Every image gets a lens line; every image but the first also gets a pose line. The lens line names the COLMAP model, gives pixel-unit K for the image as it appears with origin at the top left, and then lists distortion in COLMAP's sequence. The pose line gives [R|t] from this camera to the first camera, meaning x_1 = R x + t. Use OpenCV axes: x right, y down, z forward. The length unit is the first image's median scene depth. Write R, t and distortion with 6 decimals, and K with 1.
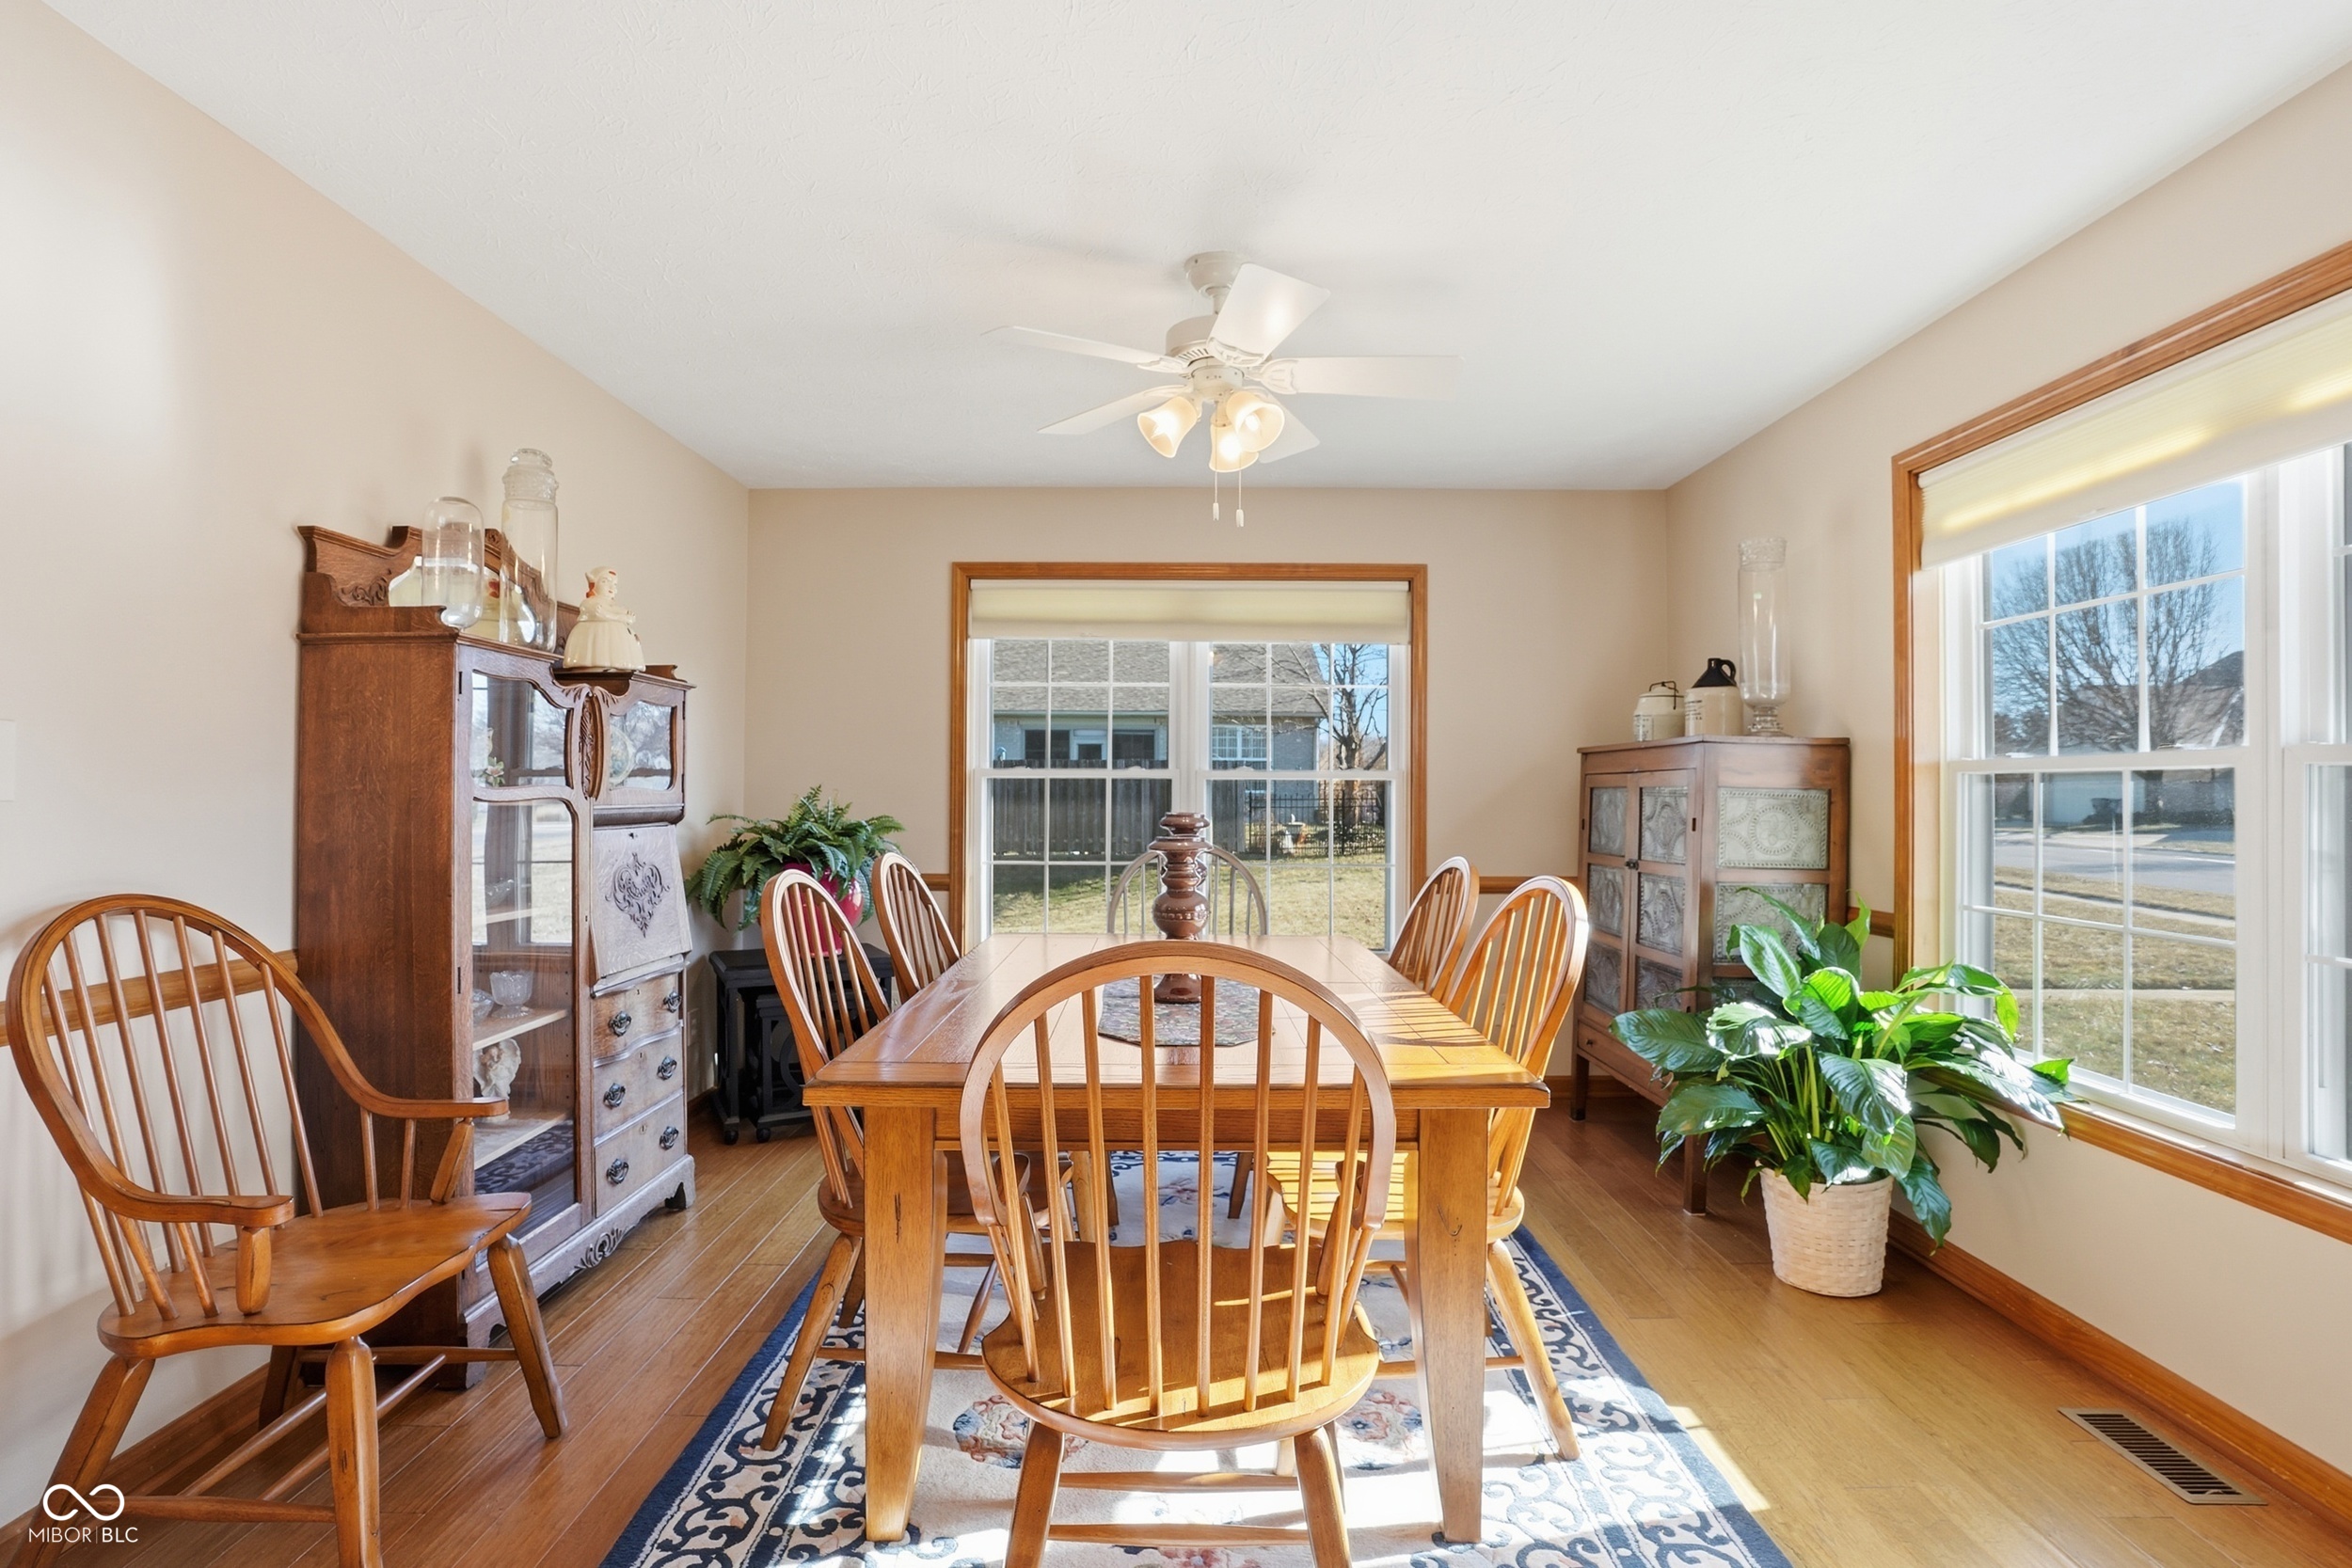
lens RADIAL K [[1120.8, 0, 1174.7], [0, 1120.8, 789.6], [0, 0, 1]] dist [-0.070759, 0.025811]
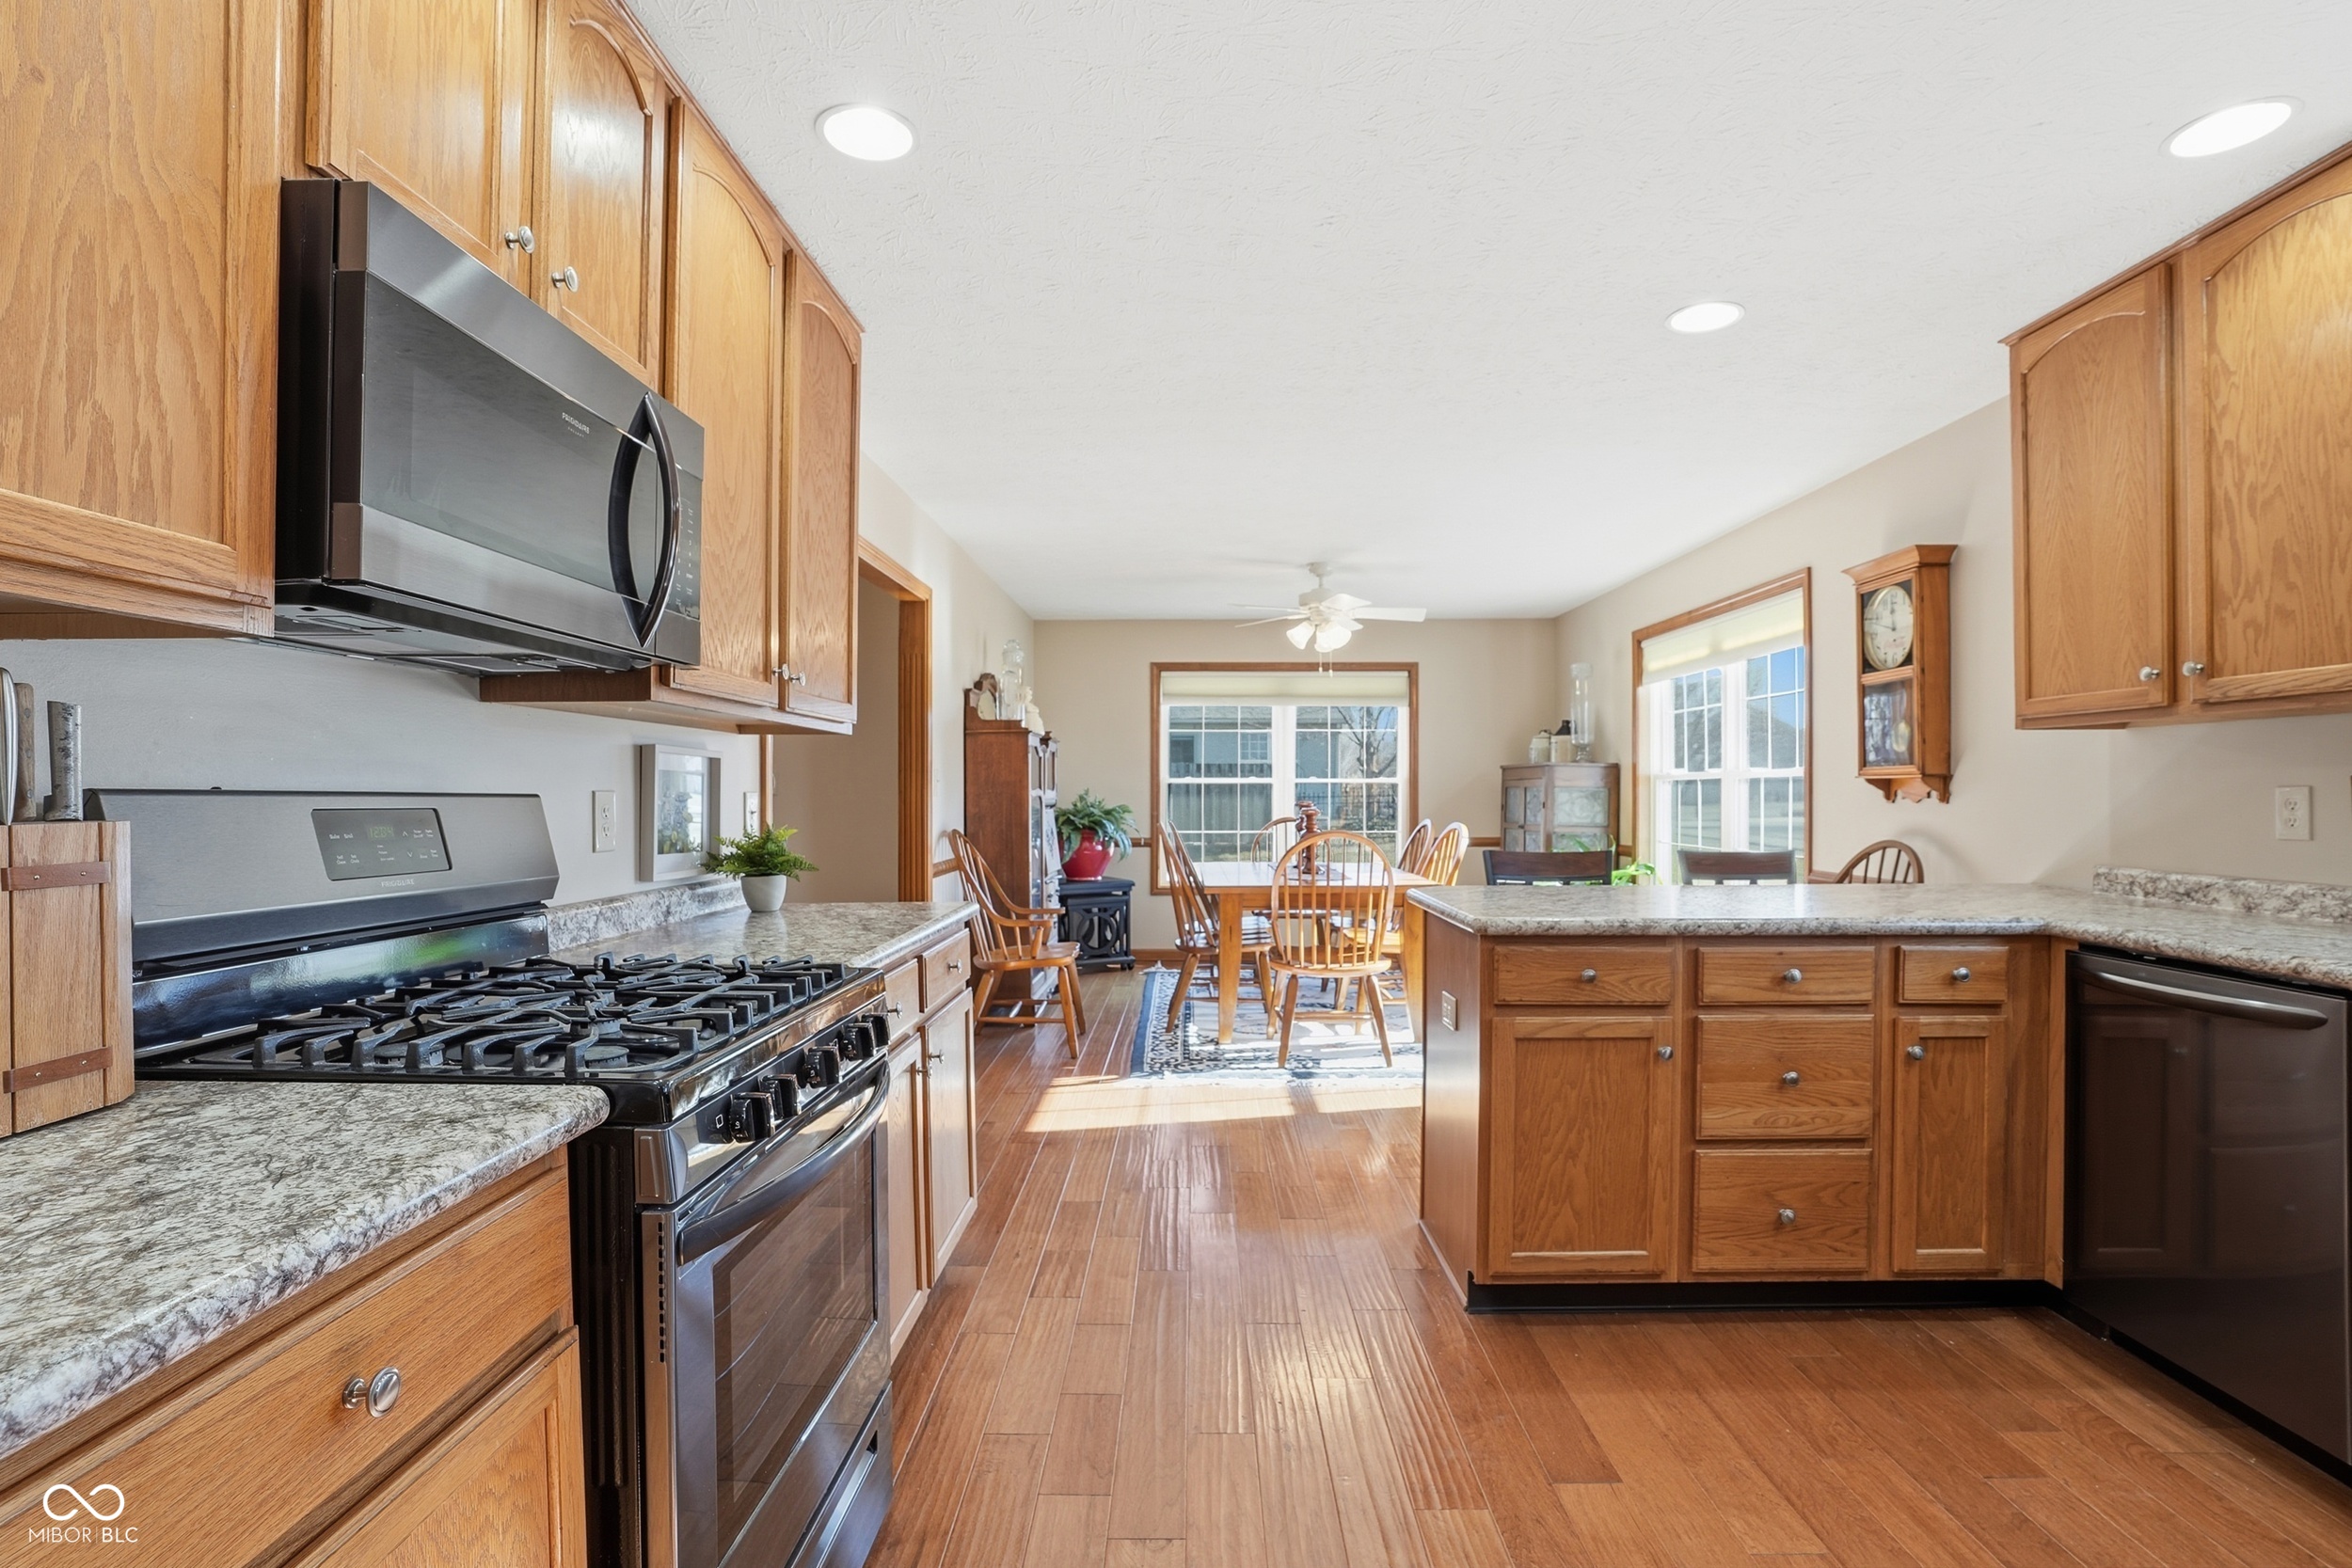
lens RADIAL K [[1106.5, 0, 1180.2], [0, 1106.5, 790.1], [0, 0, 1]] dist [-0.072616, 0.027156]
pose [[0.999904, -0.005897, -0.012530, -0.180001], [0.005915, 0.999982, 0.001414, -0.003582], [0.012521, -0.001488, 0.999920, -1.039659]]
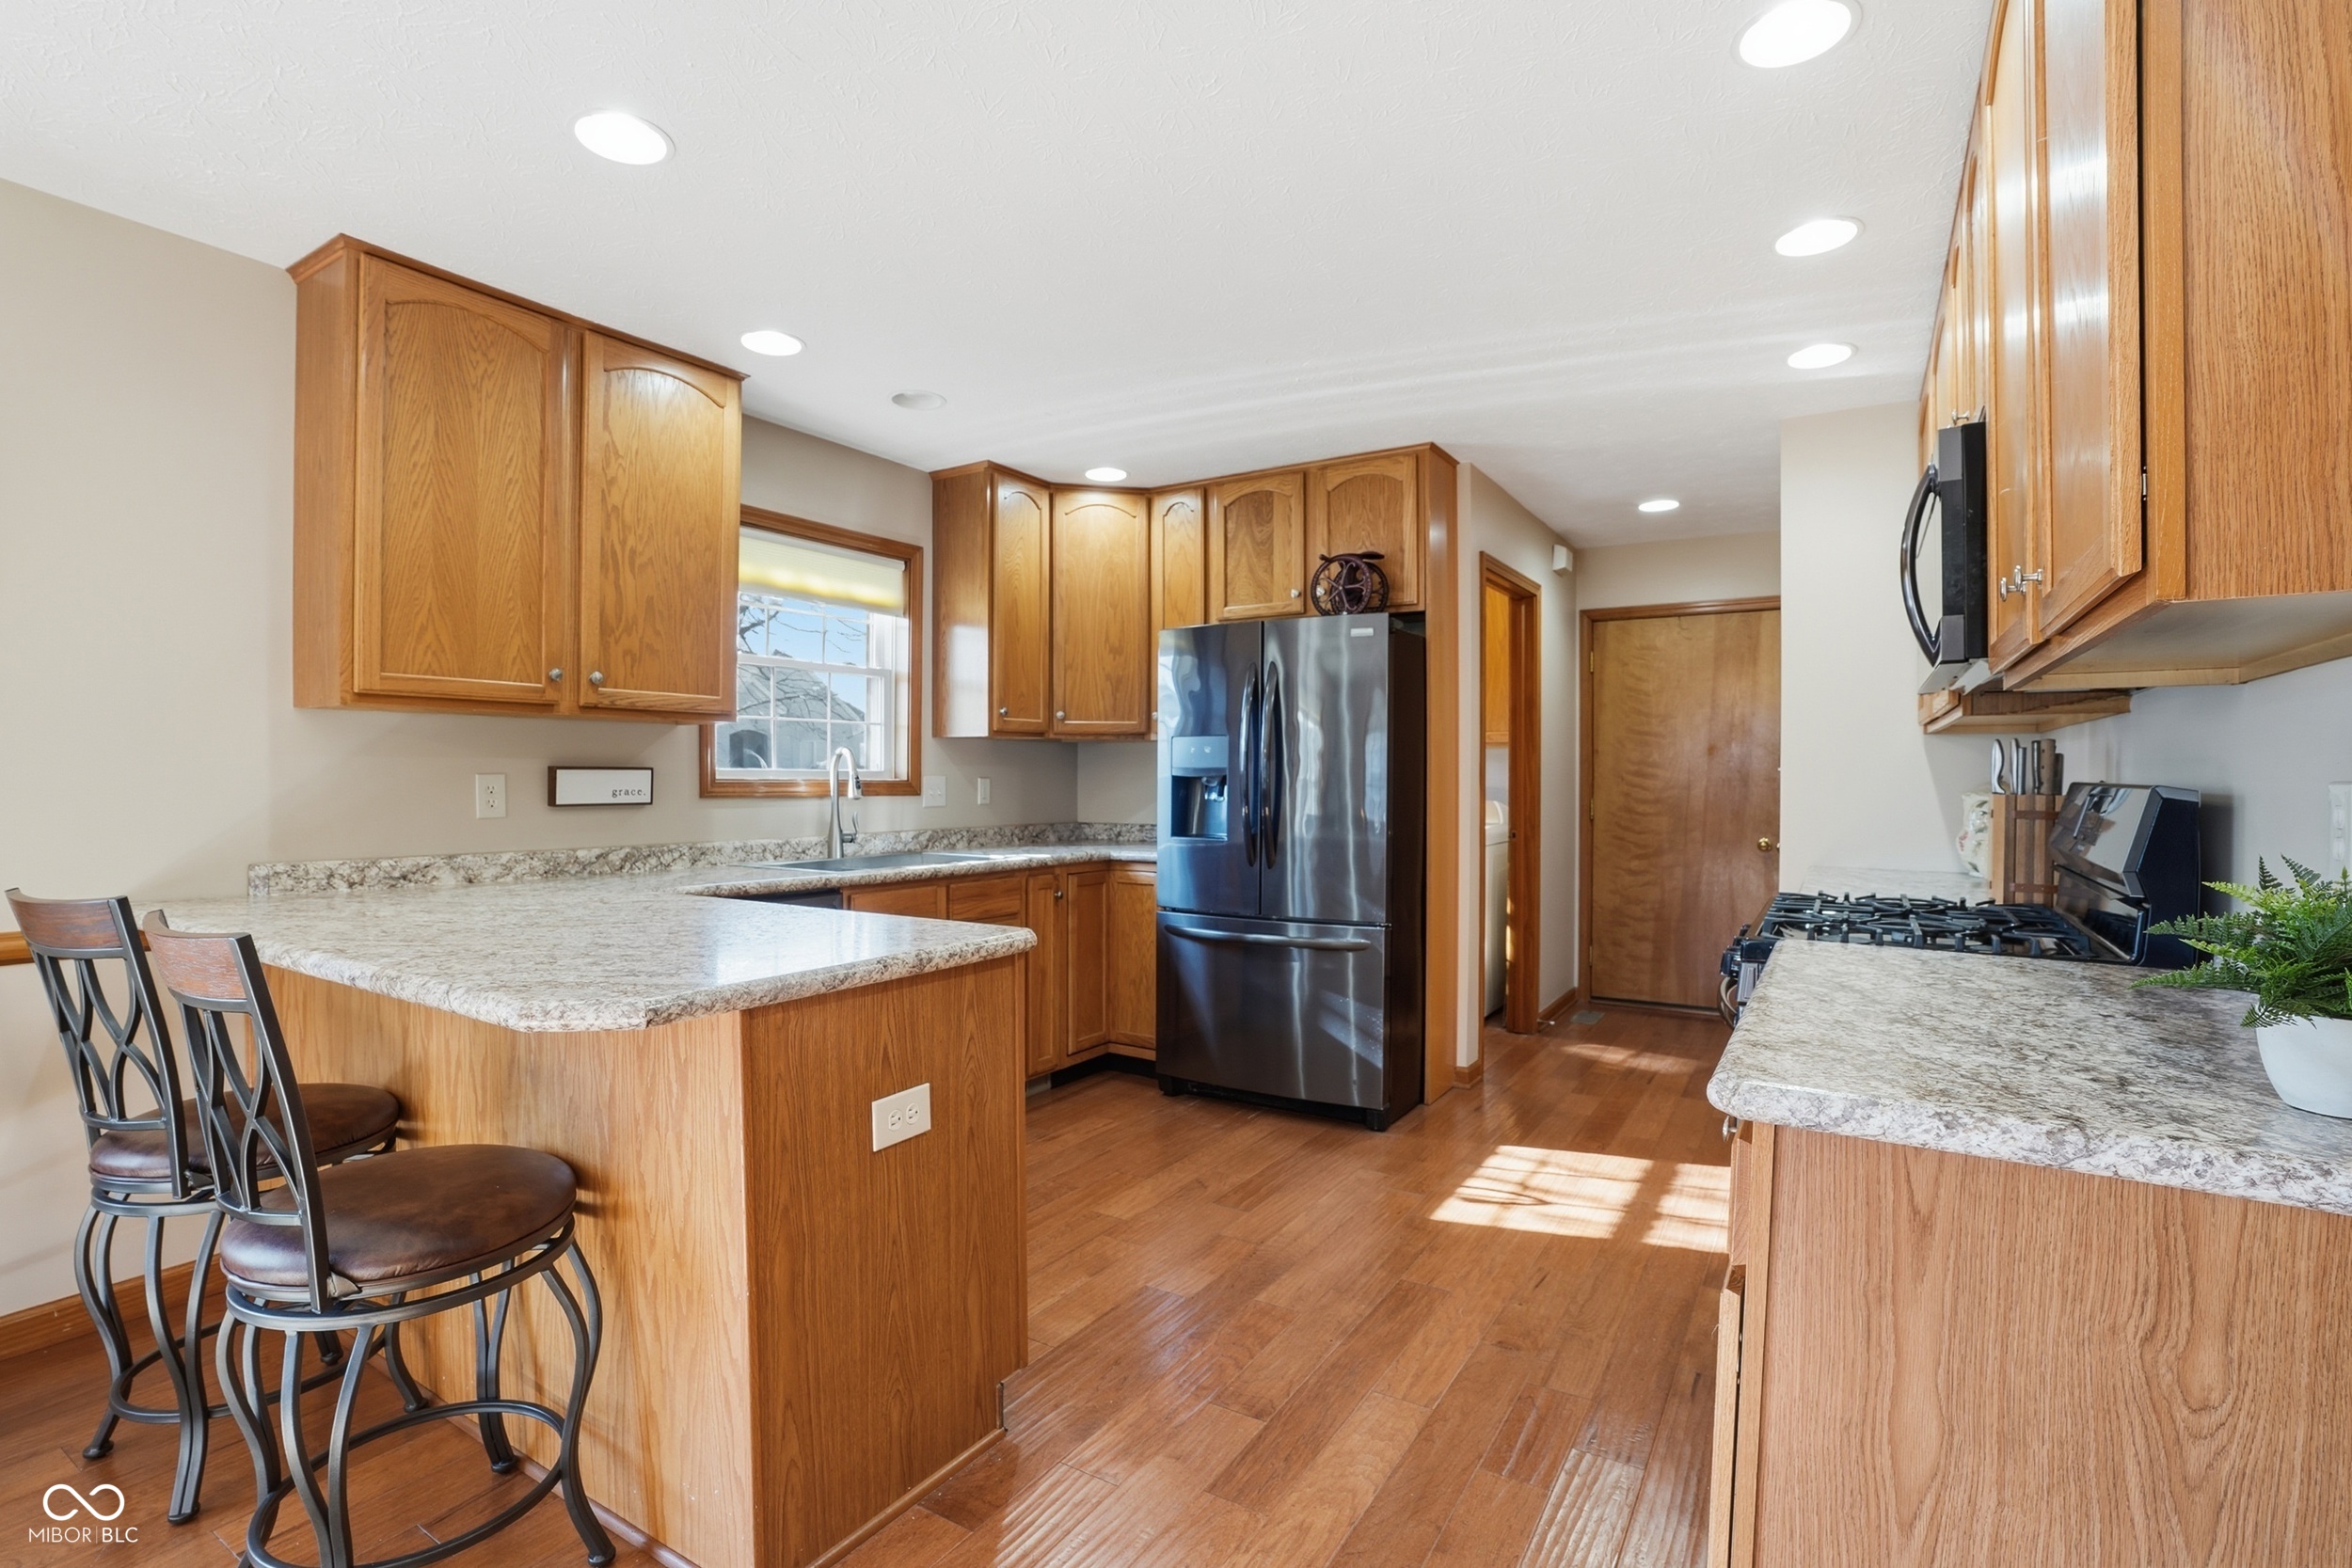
lens RADIAL K [[1102.2, 0, 1176.0], [0, 1102.2, 784.0], [0, 0, 1]] dist [-0.075676, 0.028862]
pose [[-0.850931, -0.012457, 0.525130, -0.379417], [-0.010996, 0.999922, 0.005902, -0.003574], [-0.525162, -0.000753, -0.851002, 0.165884]]
